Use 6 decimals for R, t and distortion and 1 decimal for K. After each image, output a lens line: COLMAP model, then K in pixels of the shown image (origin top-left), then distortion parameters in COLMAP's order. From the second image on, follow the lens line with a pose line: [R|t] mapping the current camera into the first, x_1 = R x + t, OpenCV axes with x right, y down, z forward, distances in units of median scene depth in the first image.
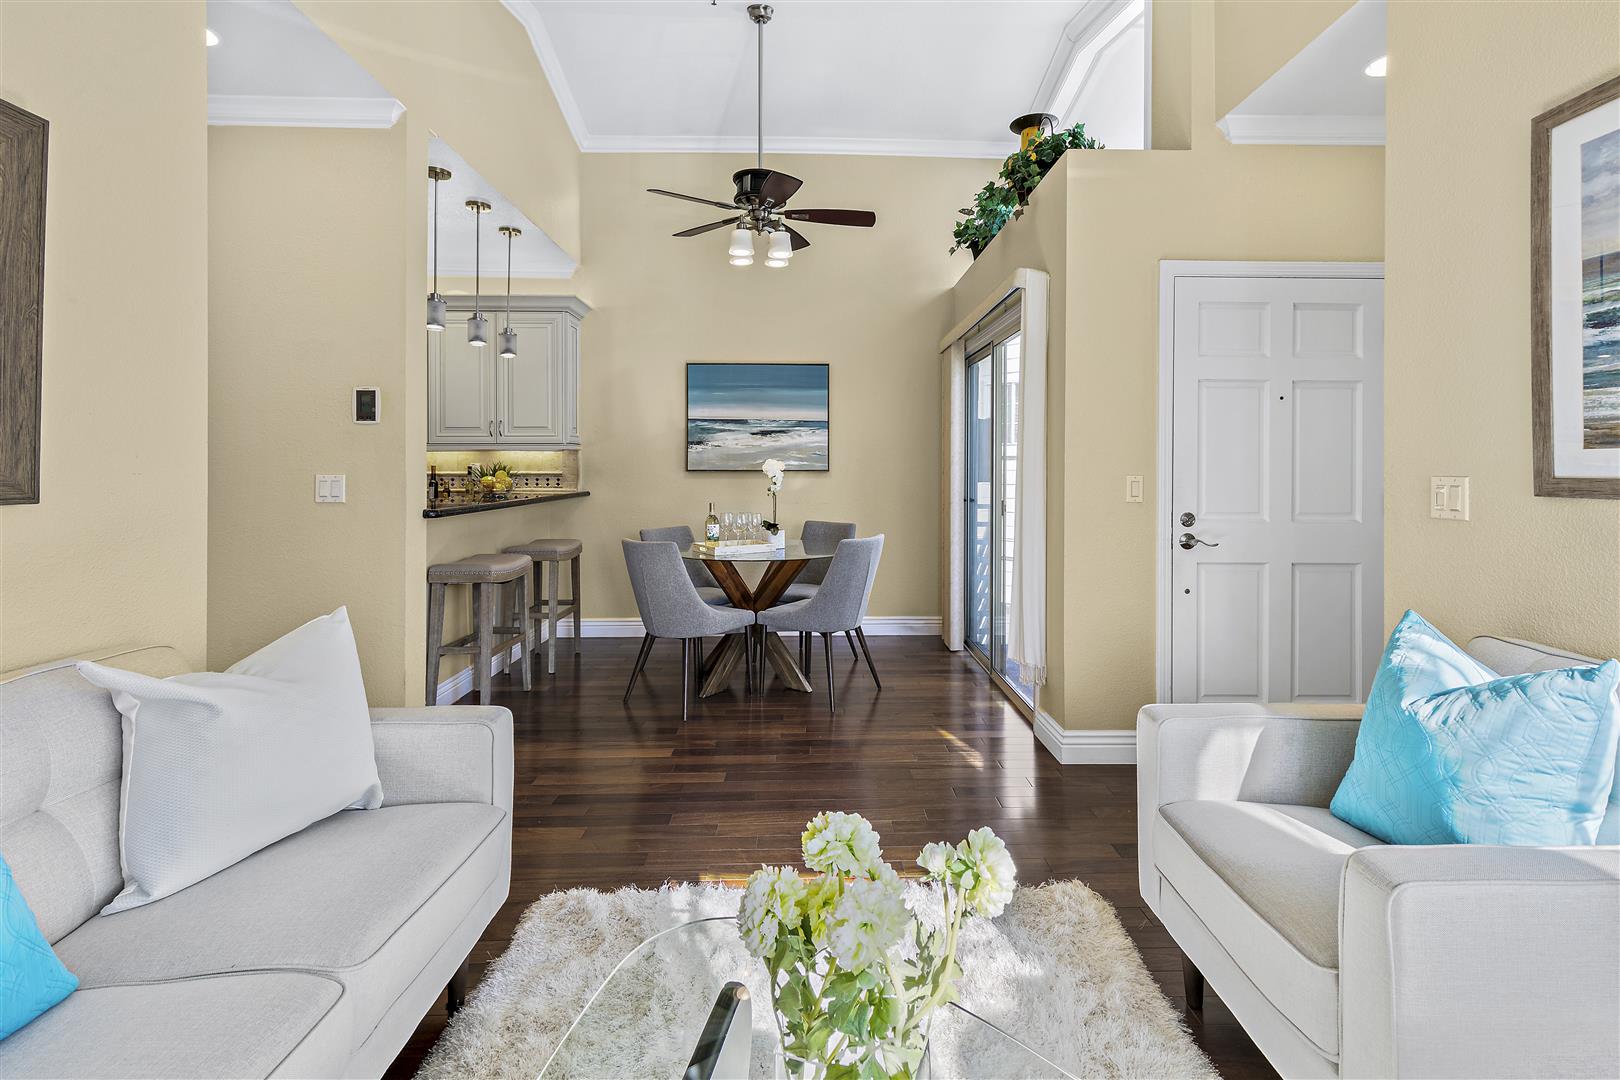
lens RADIAL K [[768.1, 0, 832.8], [0, 768.1, 466.6], [0, 0, 1]] dist [0.004198, 0.001399]
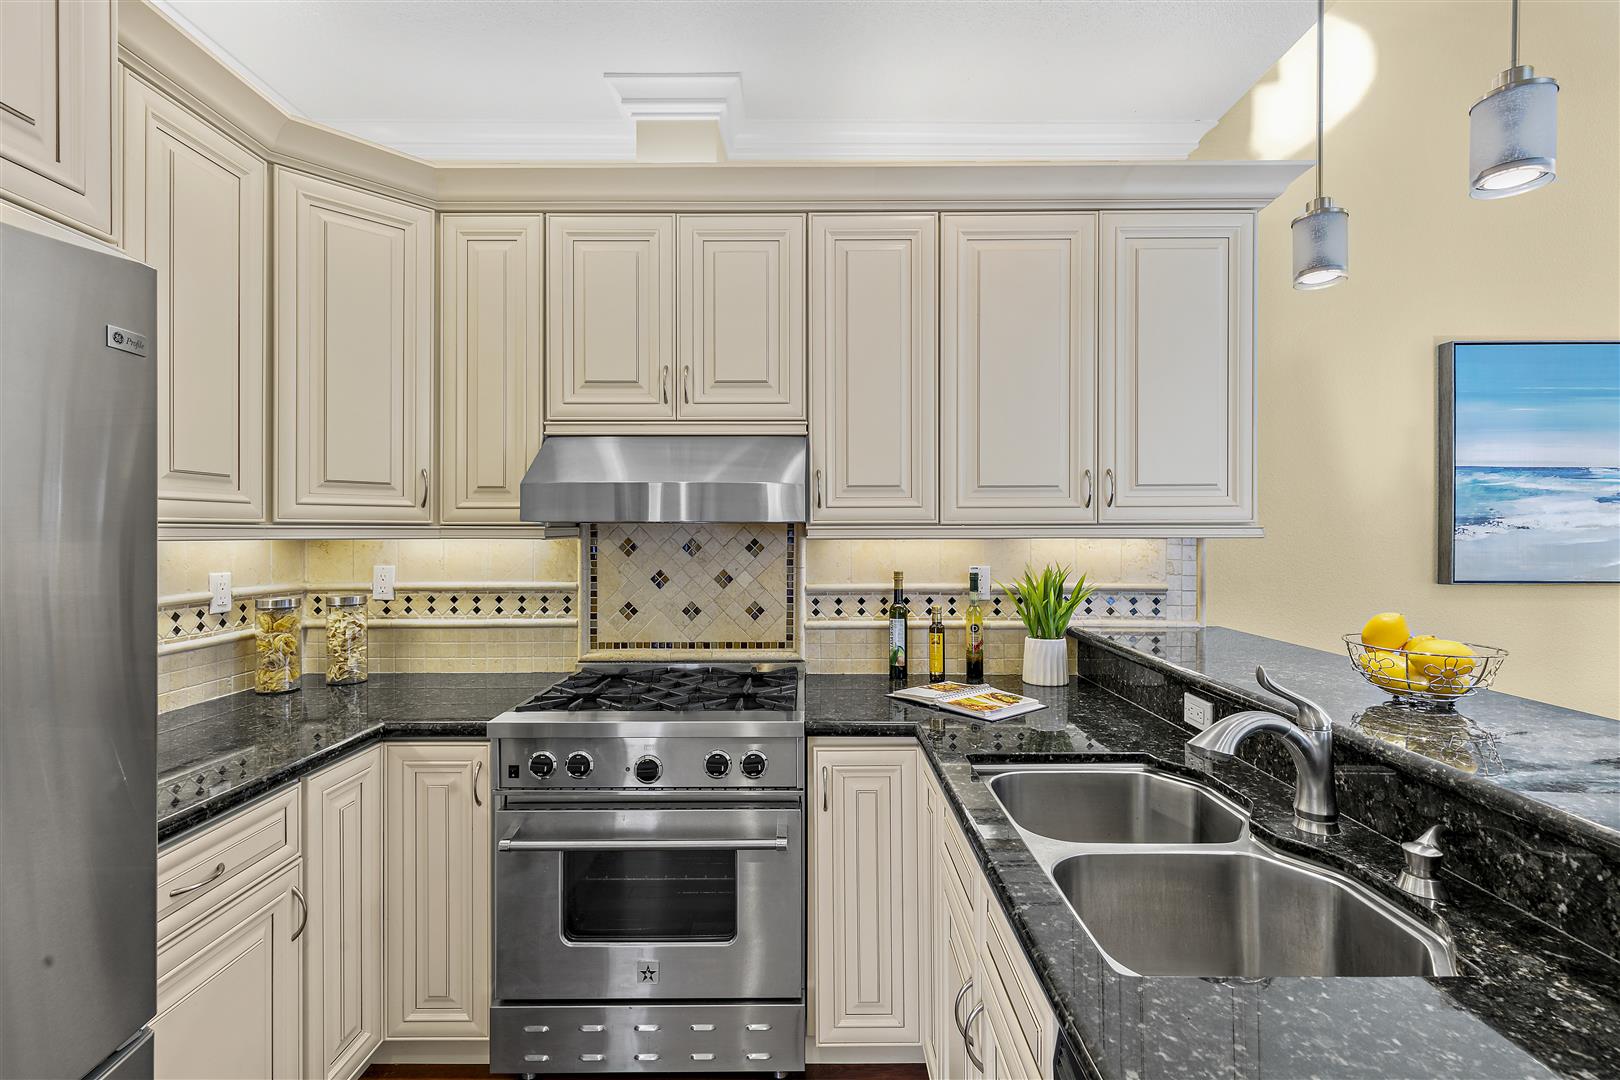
lens RADIAL K [[730.7, 0, 813.5], [0, 730.7, 531.2], [0, 0, 1]] dist [0.004803, -0.000847]
pose [[0.999172, 0.000251, -0.040687, -0.683360], [-0.000301, 0.999999, -0.001235, -0.029863], [0.040687, 0.001246, 0.999171, 0.699535]]
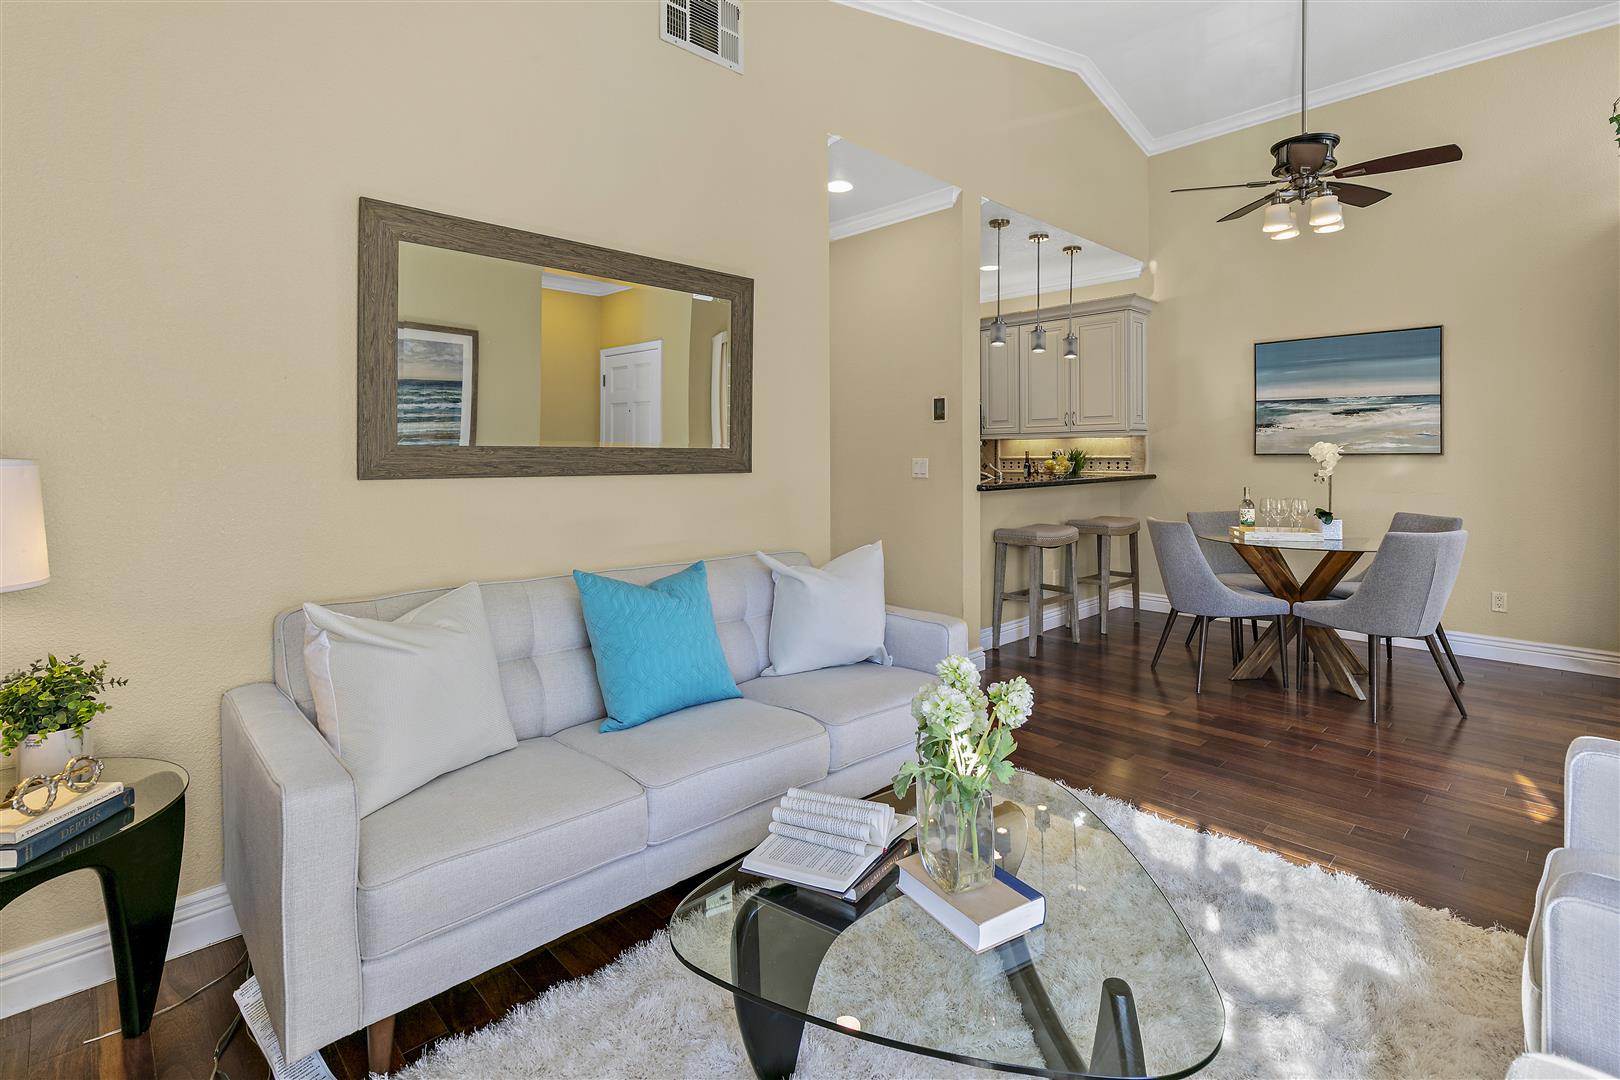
lens RADIAL K [[768.1, 0, 824.2], [0, 768.1, 458.9], [0, 0, 1]] dist [0.004198, 0.001399]
pose [[0.673235, 0.001311, -0.739428, 0.203339], [0.006652, 0.999947, 0.007829, -0.000527], [0.739399, -0.010189, 0.673190, -0.069707]]
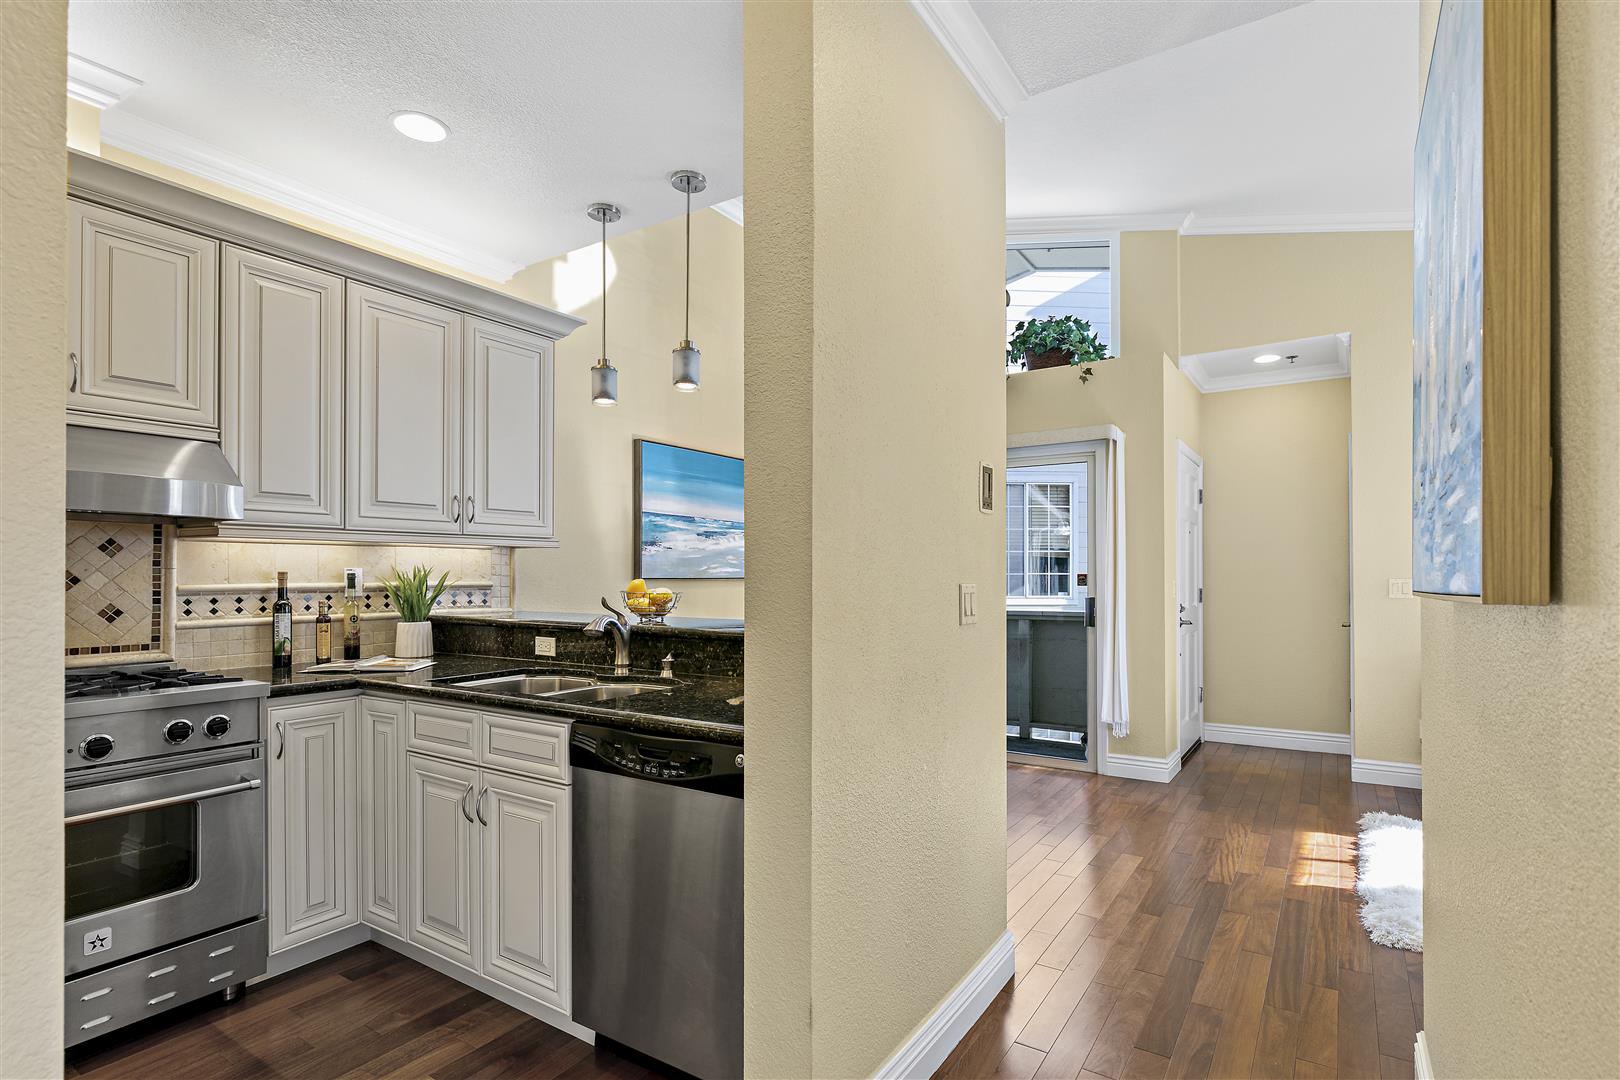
lens RADIAL K [[785.5, 0, 819.9], [0, 785.5, 573.6], [0, 0, 1]] dist [-0.007311, -0.001415]
pose [[0.573055, 0.000988, 0.819516, -0.918178], [-0.000026, 0.999999, -0.001188, 0.001190], [-0.819517, 0.000659, 0.573055, 0.503965]]
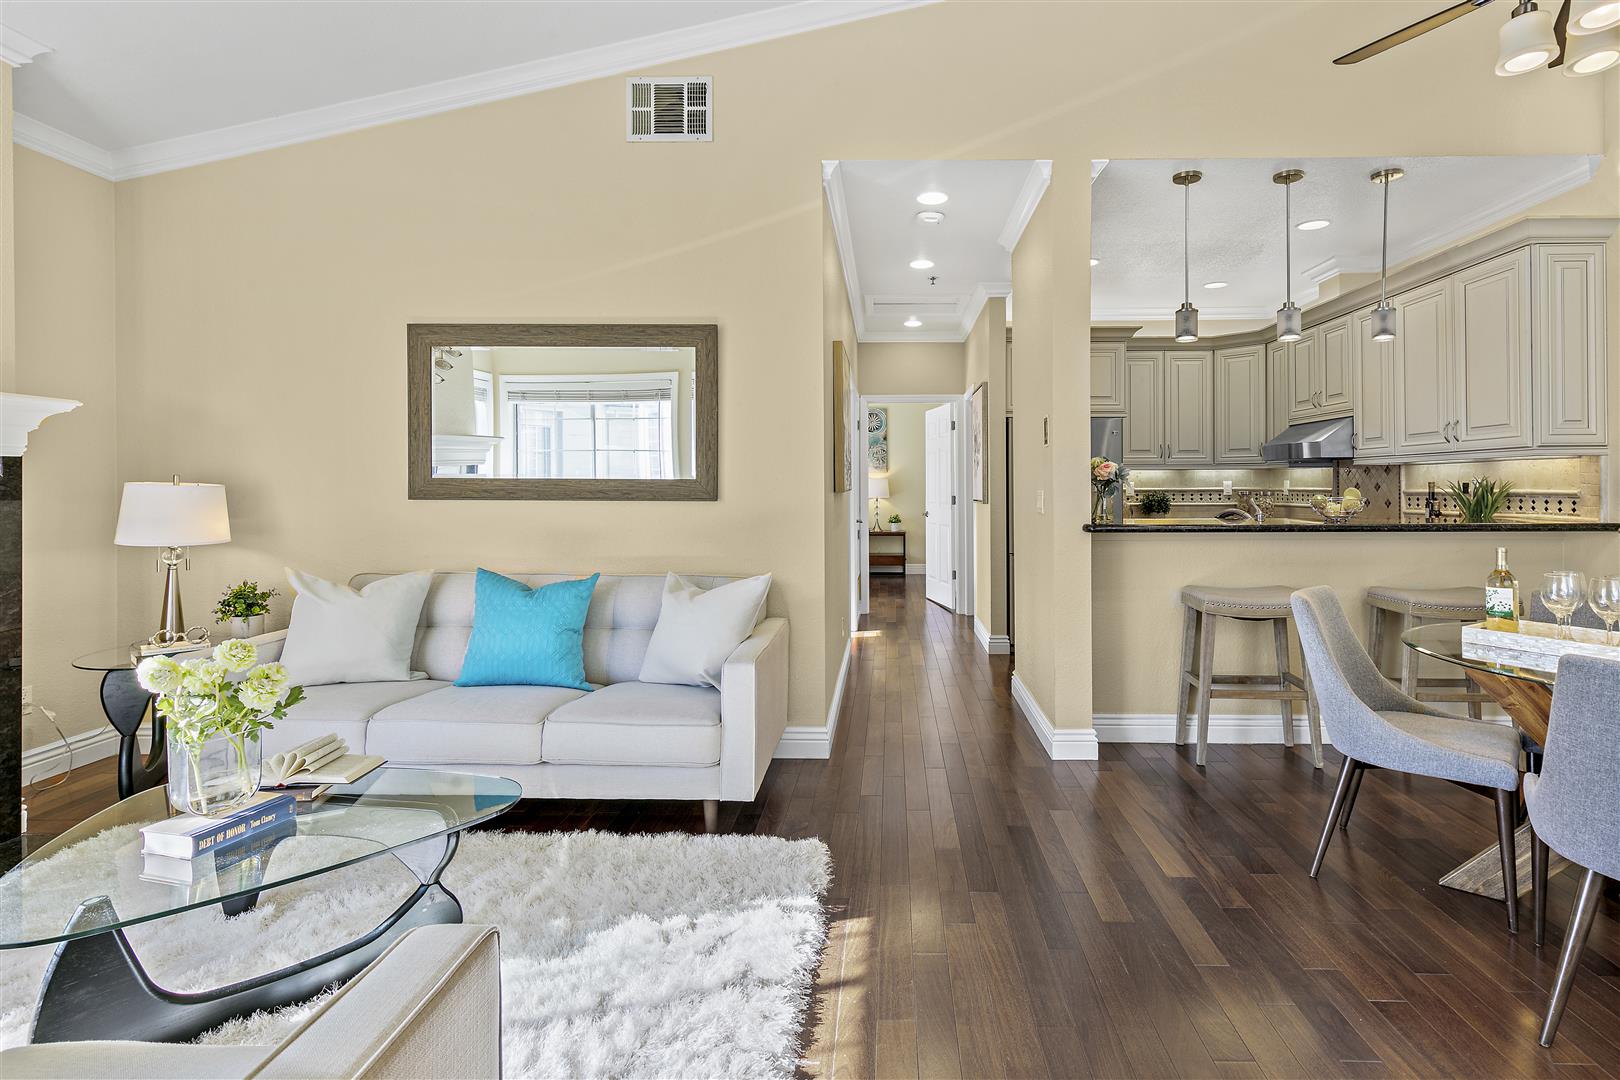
lens RADIAL K [[768.1, 0, 870.4], [0, 768.1, 484.3], [0, 0, 1]] dist [0.004198, 0.001399]
pose [[-0.058751, -0.001124, -0.998272, 0.402744], [0.002631, 0.999996, -0.001281, 0.001552], [0.998269, -0.002702, -0.058747, 0.567504]]
